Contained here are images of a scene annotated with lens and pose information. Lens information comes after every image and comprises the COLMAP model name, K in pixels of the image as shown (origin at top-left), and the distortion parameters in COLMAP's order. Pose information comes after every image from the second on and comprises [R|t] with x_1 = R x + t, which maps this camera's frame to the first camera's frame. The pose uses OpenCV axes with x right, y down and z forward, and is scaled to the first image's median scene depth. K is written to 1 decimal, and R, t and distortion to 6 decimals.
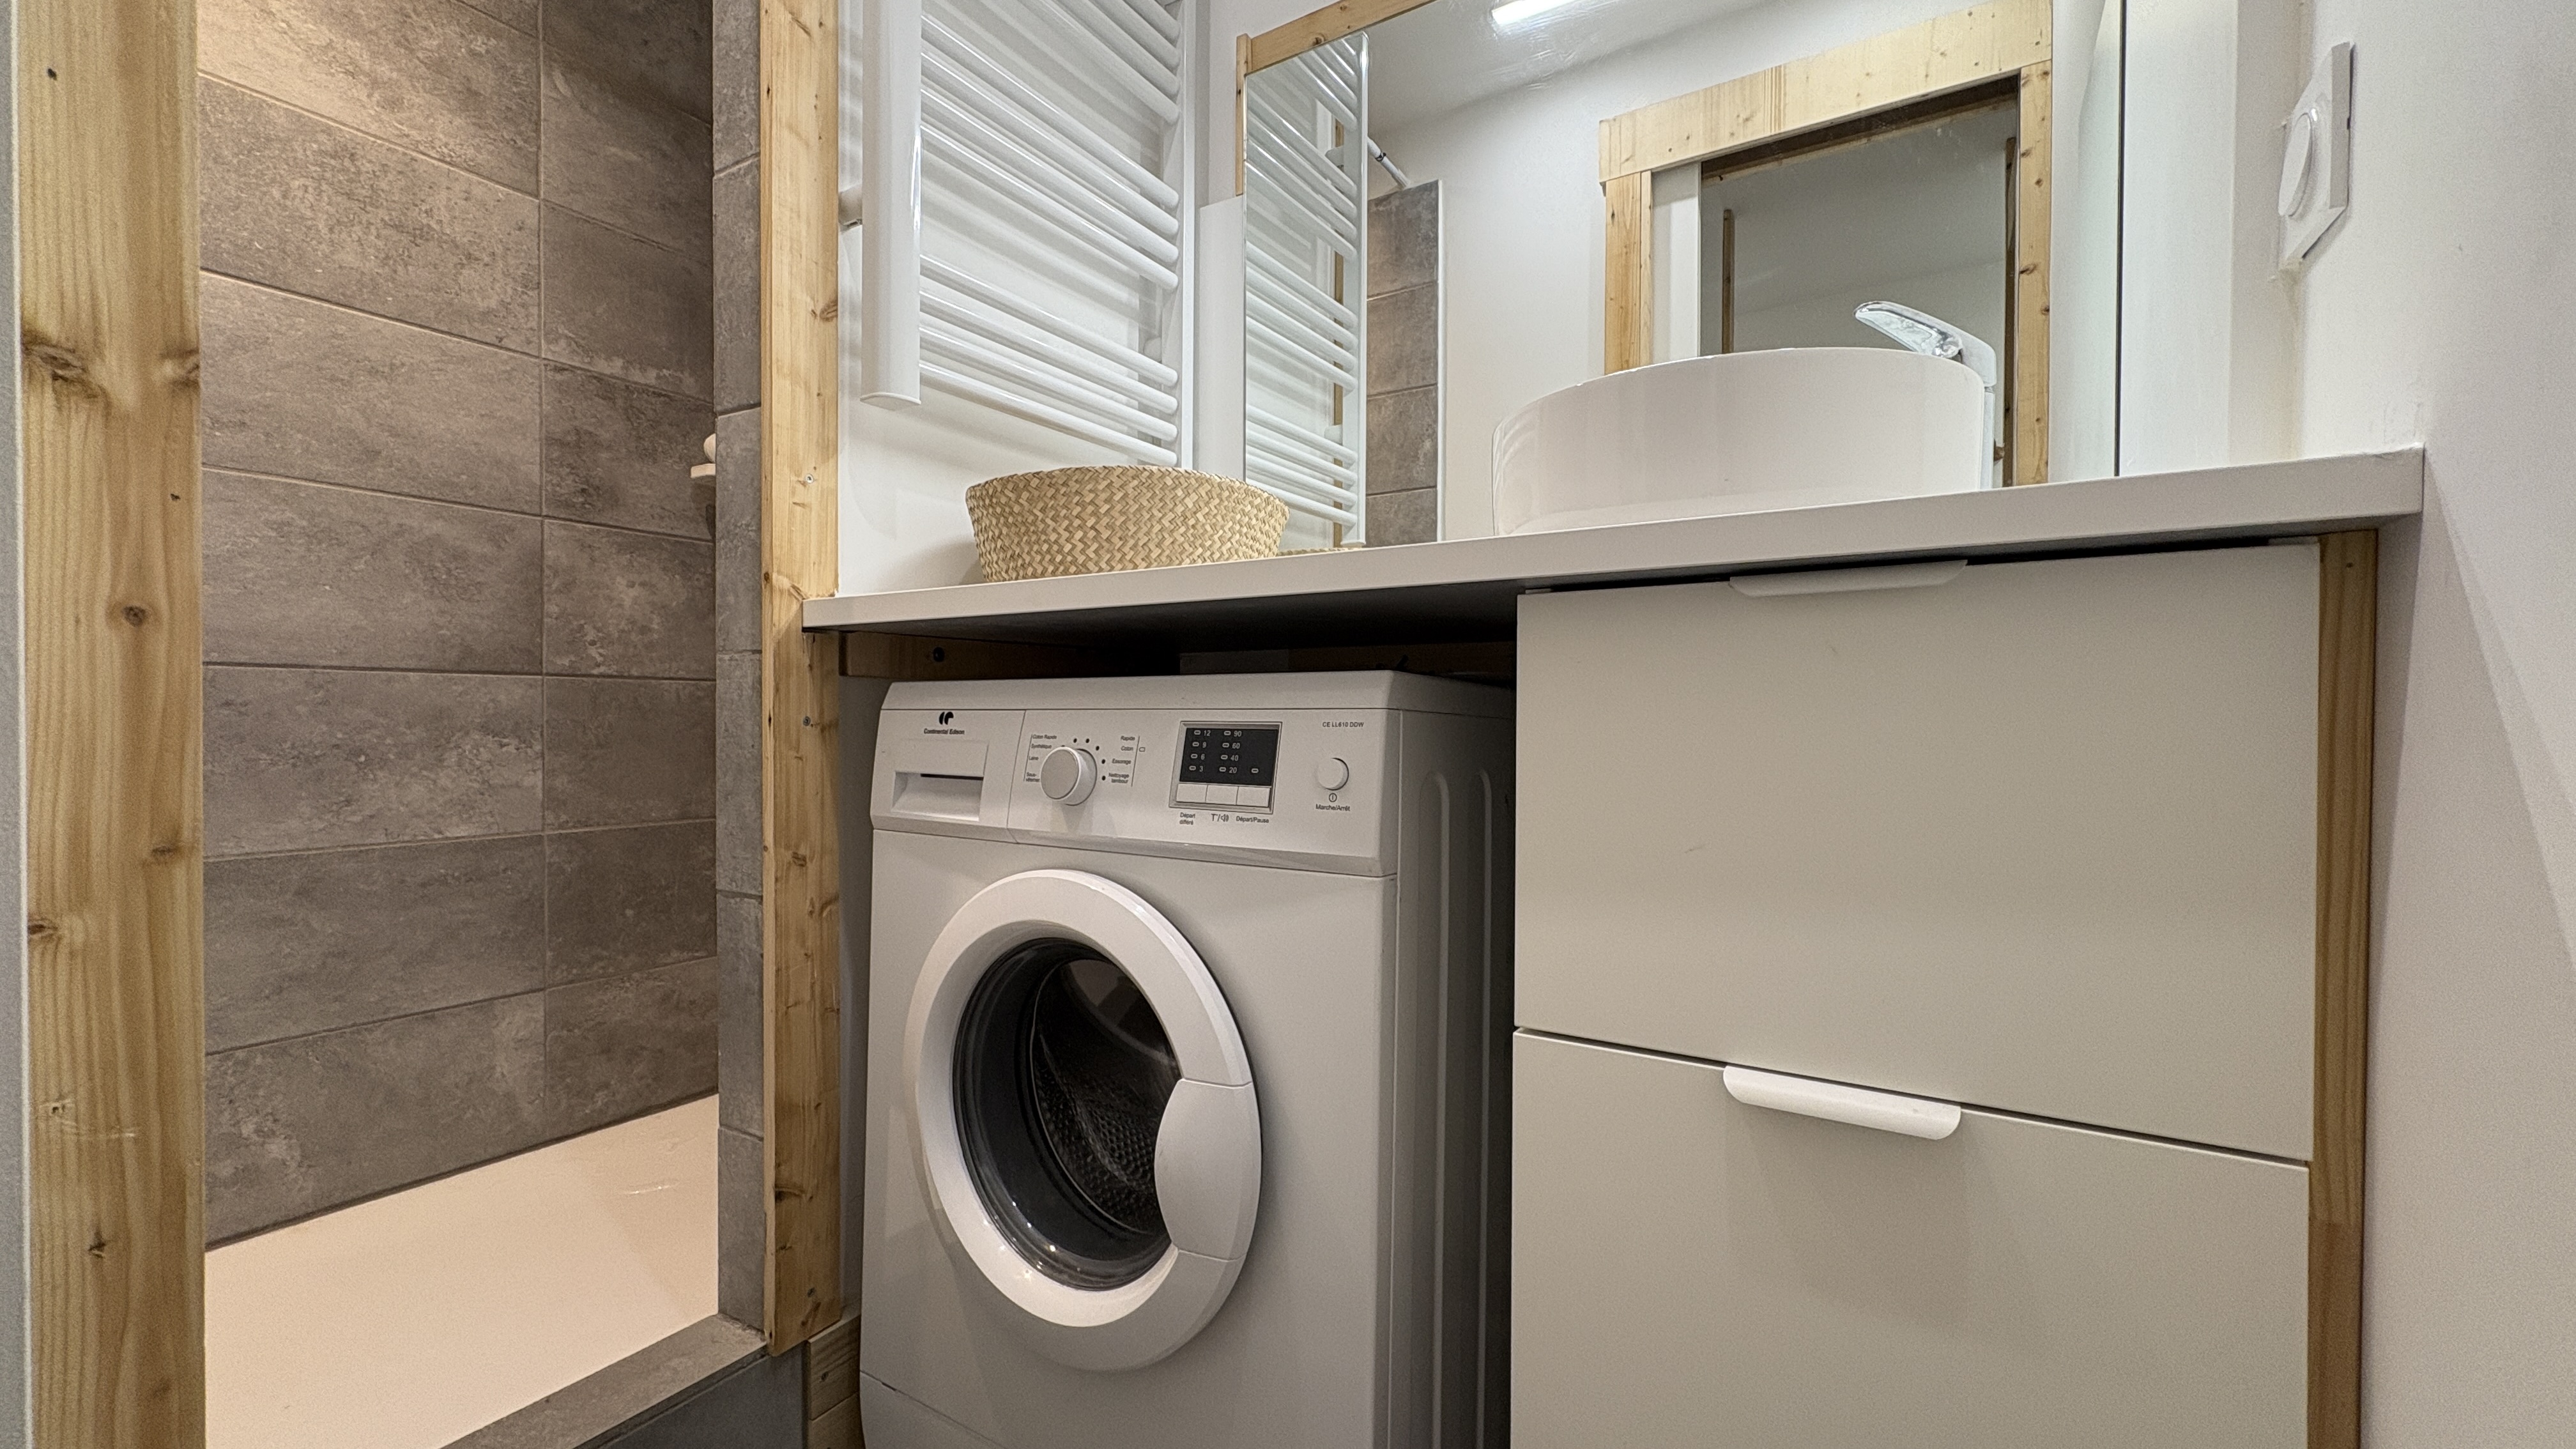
lens RADIAL K [[1019.9, 0, 1288.0], [0, 1019.9, 724.5], [0, 0, 1]] dist [0.000072, 0.000394]
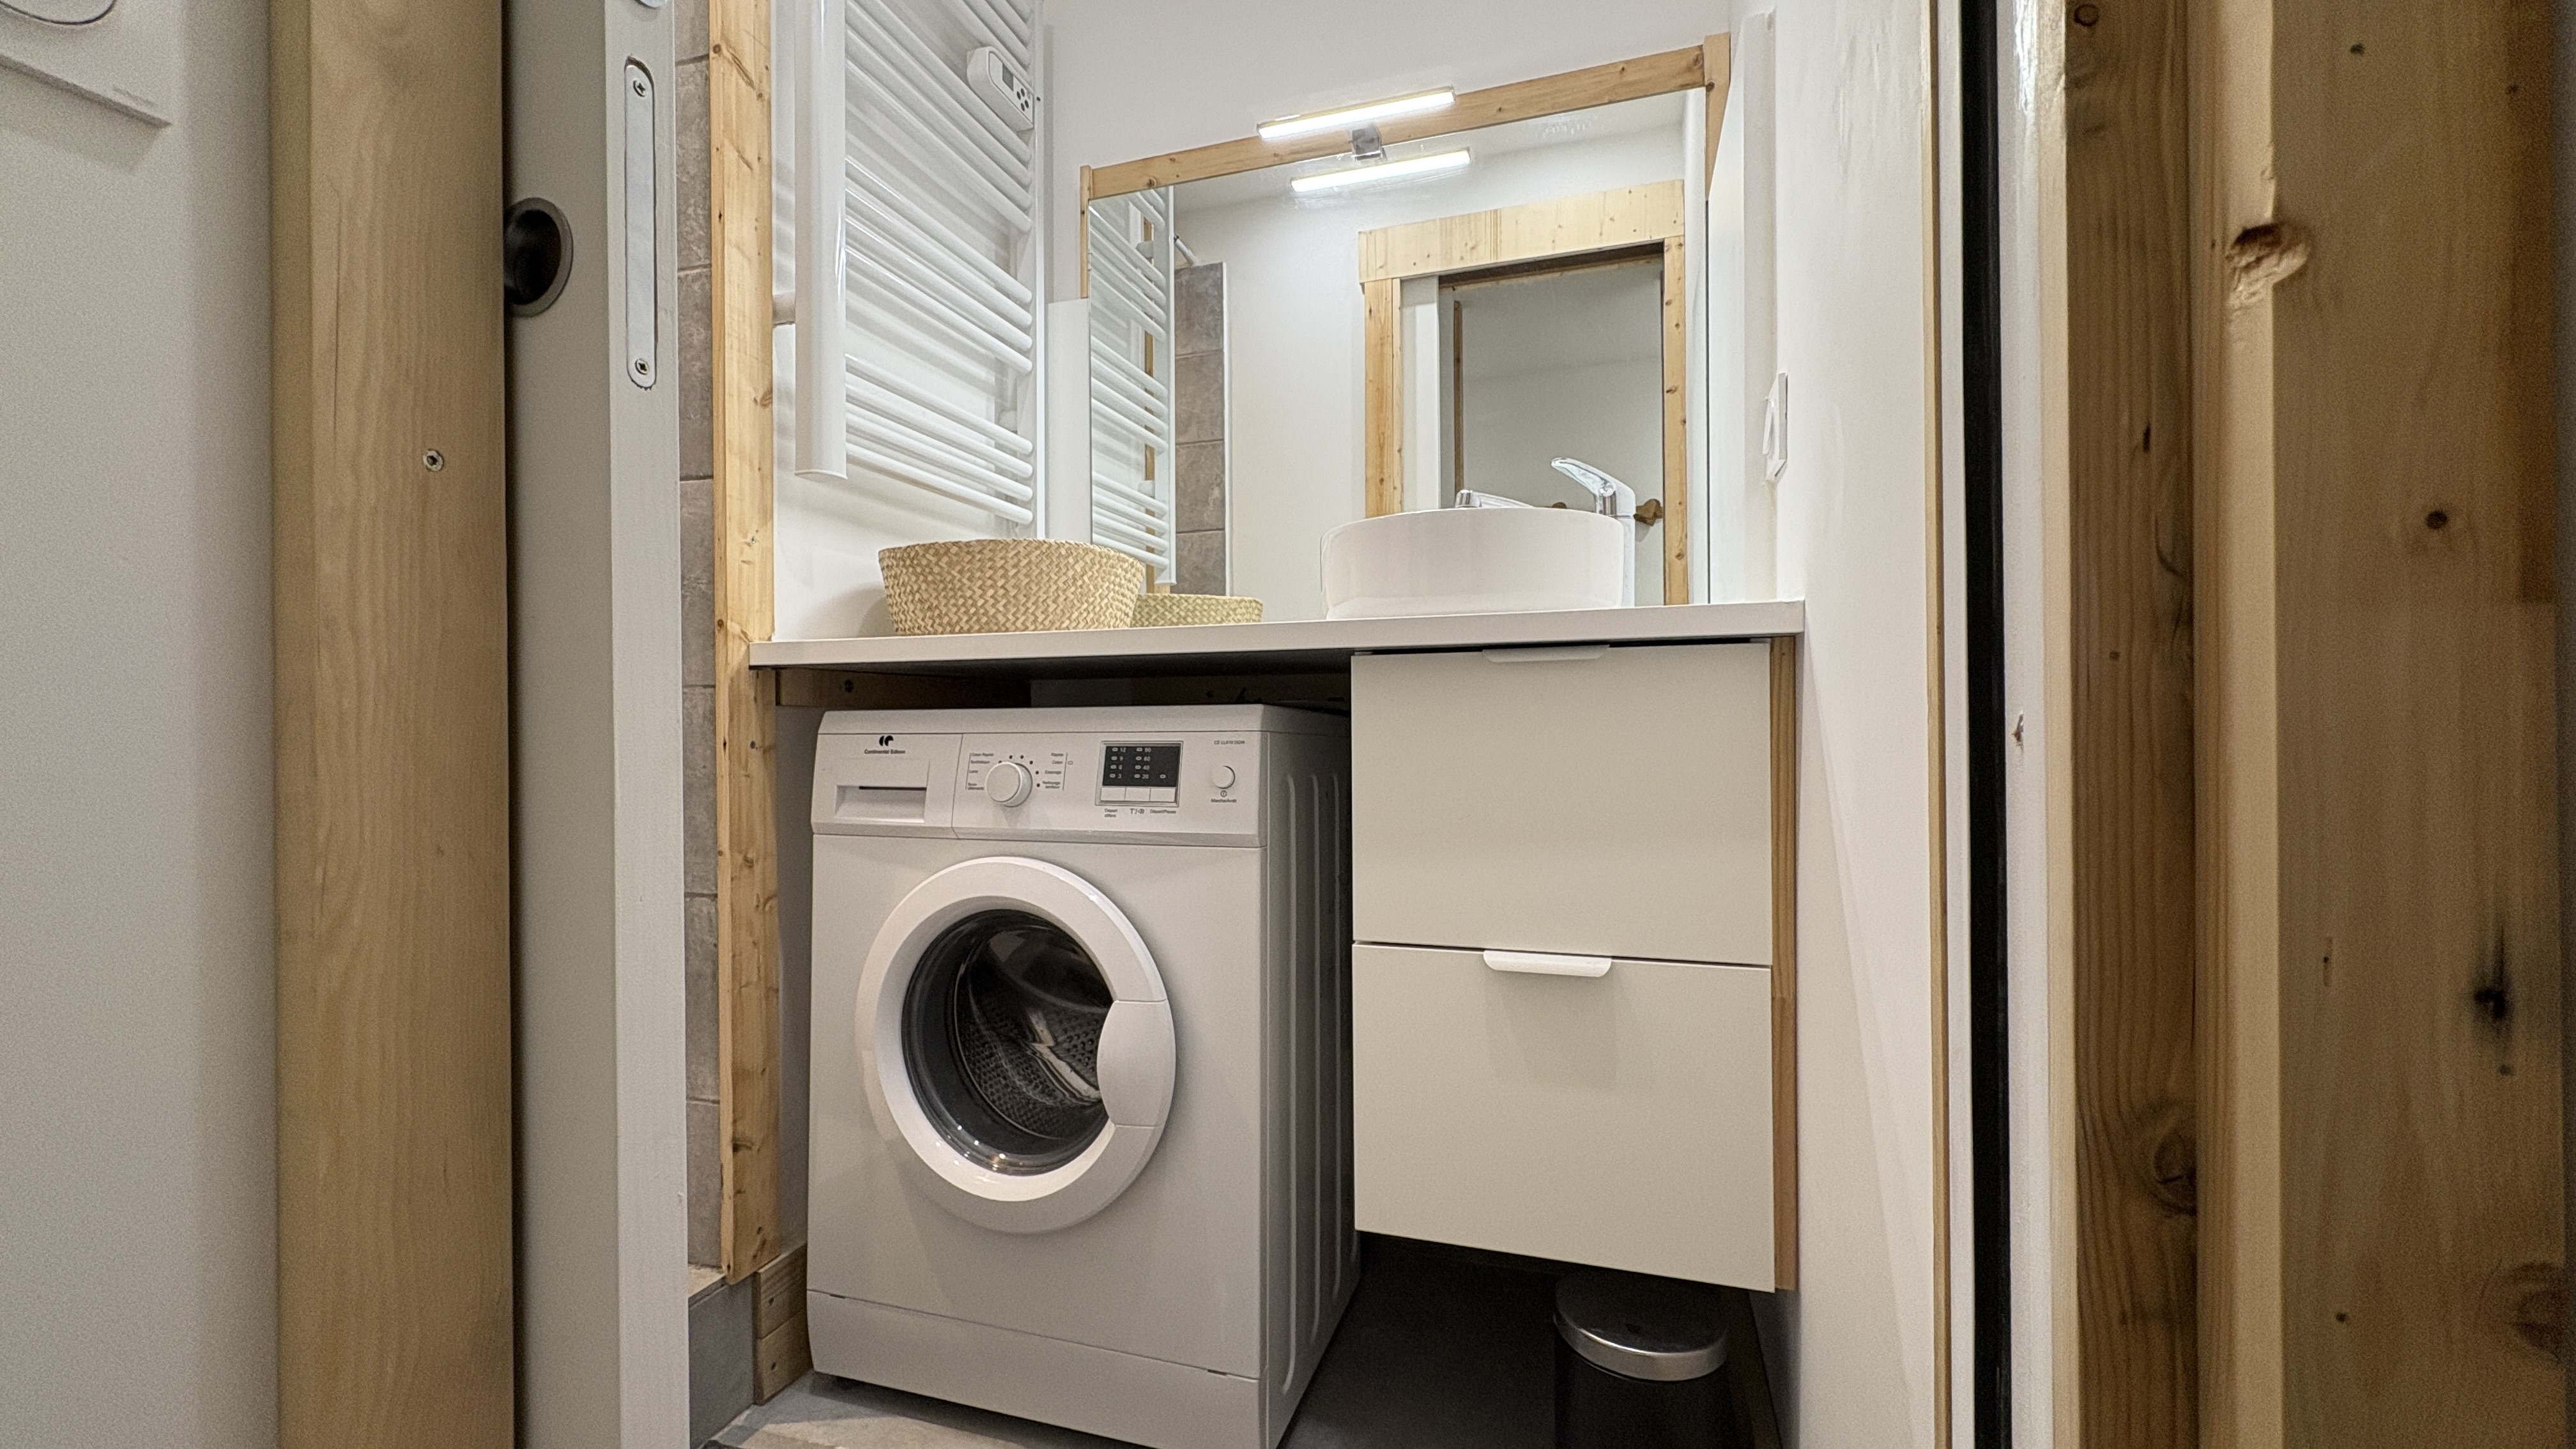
lens RADIAL K [[1019.9, 0, 1288.0], [0, 1019.9, 724.5], [0, 0, 1]] dist [0.000072, 0.000394]
pose [[0.970251, -0.010108, 0.241891, -0.154865], [0.012815, 0.999872, -0.009619, -0.007488], [-0.241763, 0.012433, 0.970256, -0.296243]]
